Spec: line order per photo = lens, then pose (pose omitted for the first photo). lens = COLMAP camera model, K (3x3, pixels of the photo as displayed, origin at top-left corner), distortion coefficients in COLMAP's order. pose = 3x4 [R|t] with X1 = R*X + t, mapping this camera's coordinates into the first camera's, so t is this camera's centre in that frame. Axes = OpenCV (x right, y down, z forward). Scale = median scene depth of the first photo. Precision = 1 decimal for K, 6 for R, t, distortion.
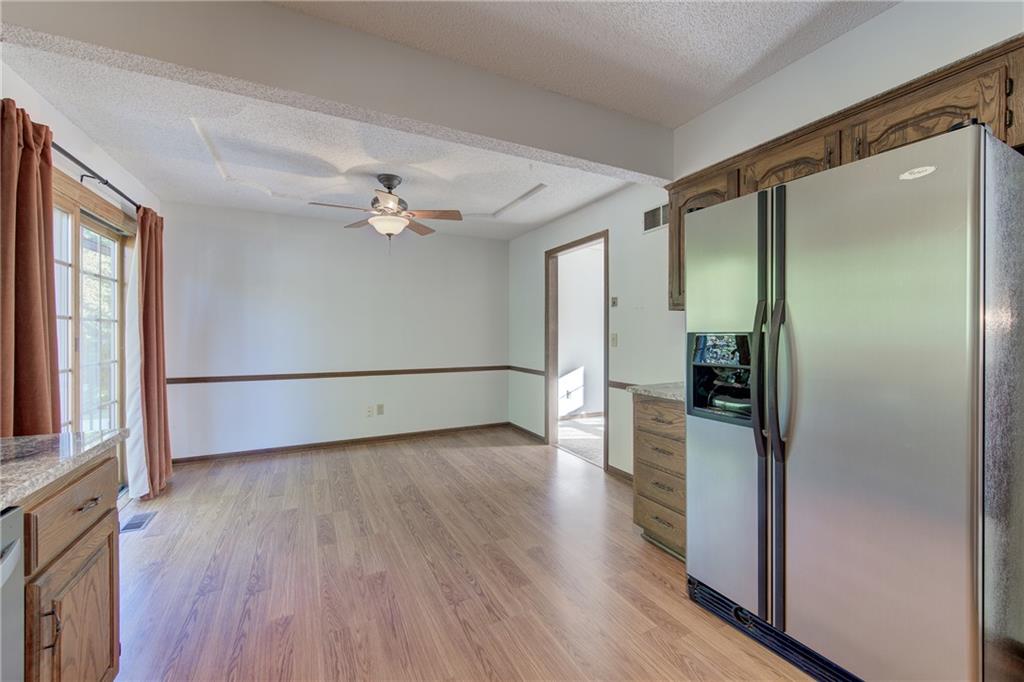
lens RADIAL K [[408.1, 0, 505.7], [0, 408.1, 337.6], [0, 0, 1]] dist [0.000278, -0.000148]
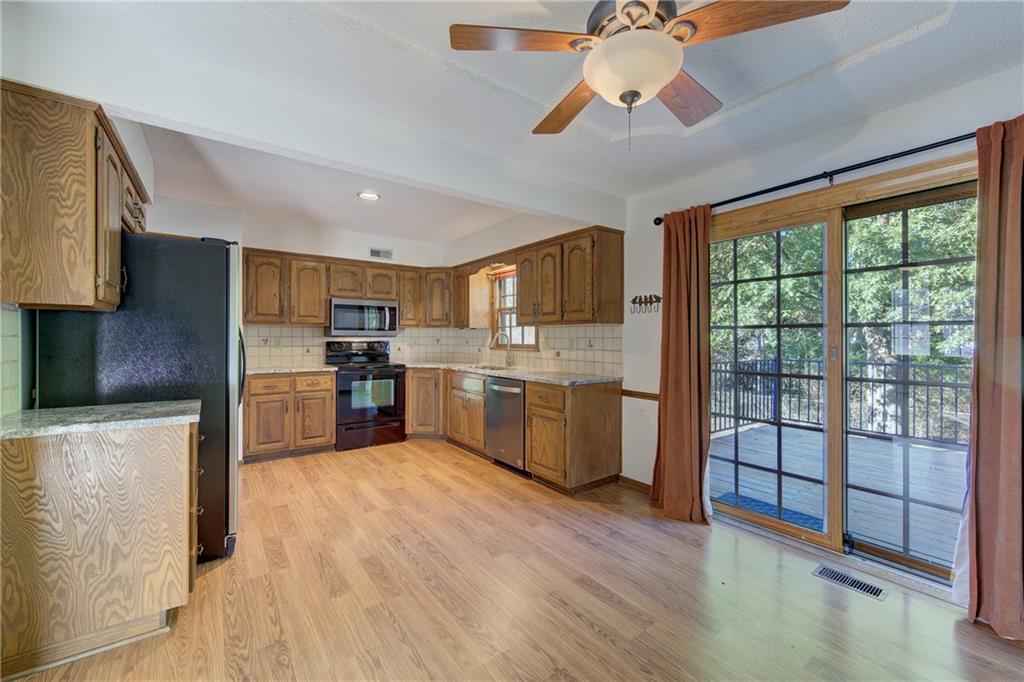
lens RADIAL K [[408.1, 0, 522.2], [0, 408.1, 338.4], [0, 0, 1]] dist [0.000278, -0.000148]
pose [[-0.979126, 0.003265, -0.203230, -0.152962], [0.000340, 0.999896, 0.014428, -0.041696], [0.203256, 0.014058, -0.979025, 2.154578]]
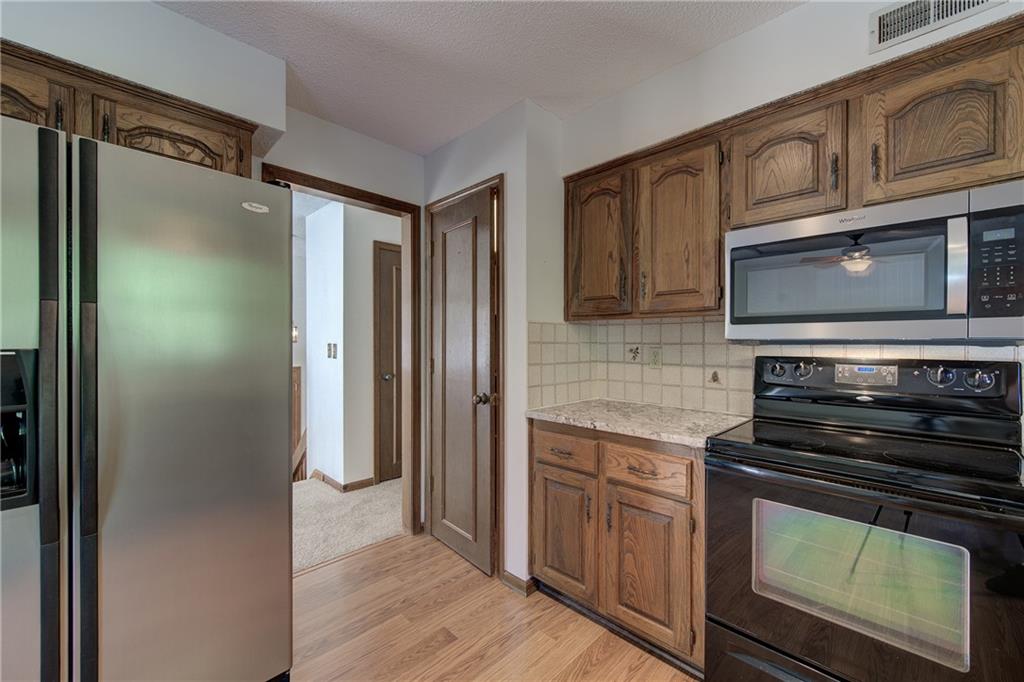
lens RADIAL K [[408.1, 0, 514.1], [0, 408.1, 342.6], [0, 0, 1]] dist [0.000278, -0.000148]
pose [[-0.323913, 0.006243, 0.946066, -0.187200], [0.011592, 0.999929, -0.002630, -0.025741], [-0.946016, 0.010115, -0.323962, 0.550138]]
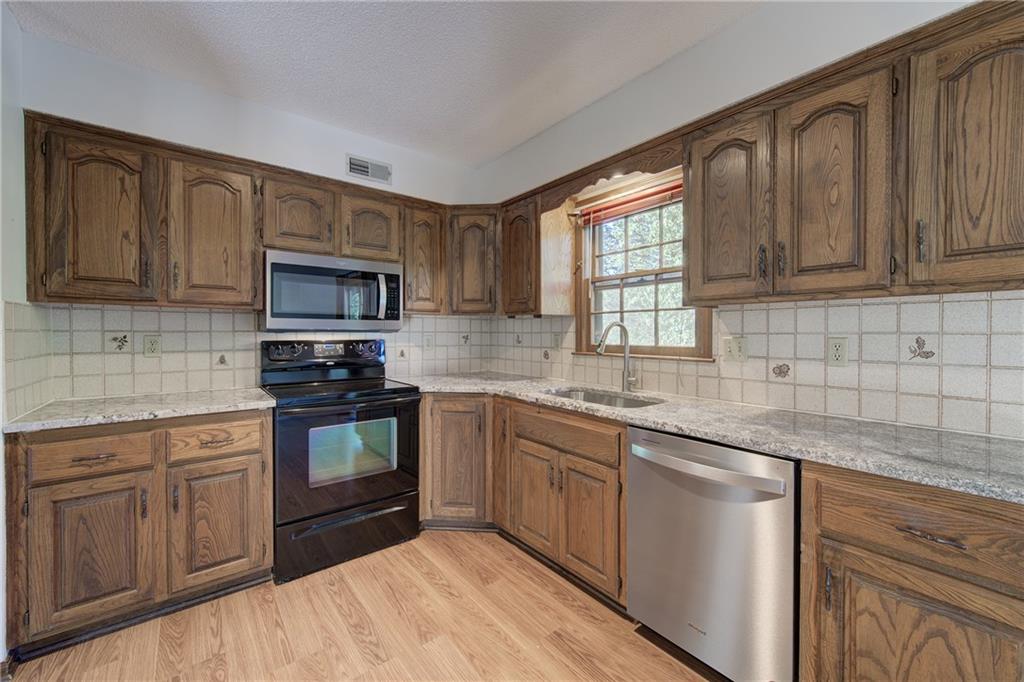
lens RADIAL K [[408.1, 0, 510.7], [0, 408.1, 336.6], [0, 0, 1]] dist [0.000278, -0.000148]
pose [[-0.976726, 0.006825, -0.214384, 0.008222], [0.002082, 0.999748, 0.022340, -0.029950], [0.214482, 0.021374, -0.976494, 1.032224]]
